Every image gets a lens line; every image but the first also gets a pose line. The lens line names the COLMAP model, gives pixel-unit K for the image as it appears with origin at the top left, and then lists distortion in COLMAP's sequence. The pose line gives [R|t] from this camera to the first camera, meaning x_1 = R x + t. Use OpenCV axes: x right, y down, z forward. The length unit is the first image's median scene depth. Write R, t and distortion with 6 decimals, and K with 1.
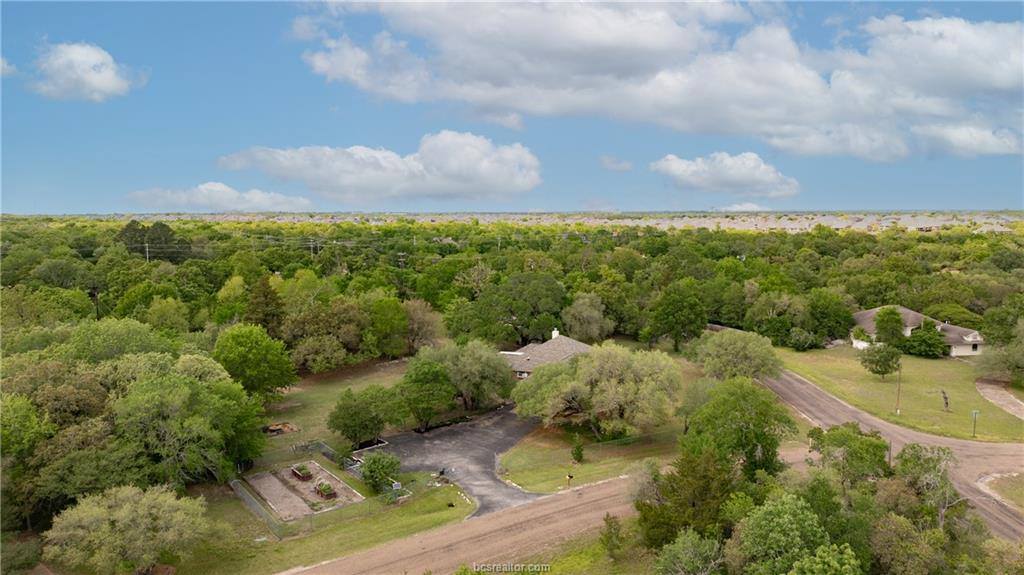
lens RADIAL K [[748.5, 0, 507.6], [0, 748.5, 287.0], [0, 0, 1]] dist [0.003079, 0.025099]
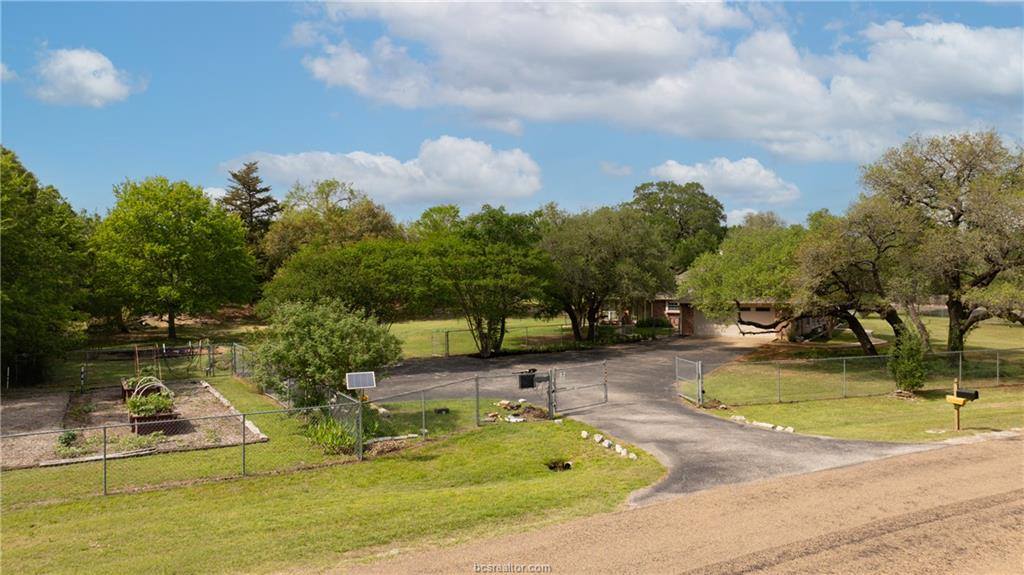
lens RADIAL K [[748.5, 0, 514.1], [0, 748.5, 278.9], [0, 0, 1]] dist [0.003079, 0.025099]
pose [[0.993874, -0.006941, -0.110304, -0.062615], [-0.004272, 0.994868, -0.101091, 0.255138], [0.110439, 0.100943, 0.988743, 0.735086]]
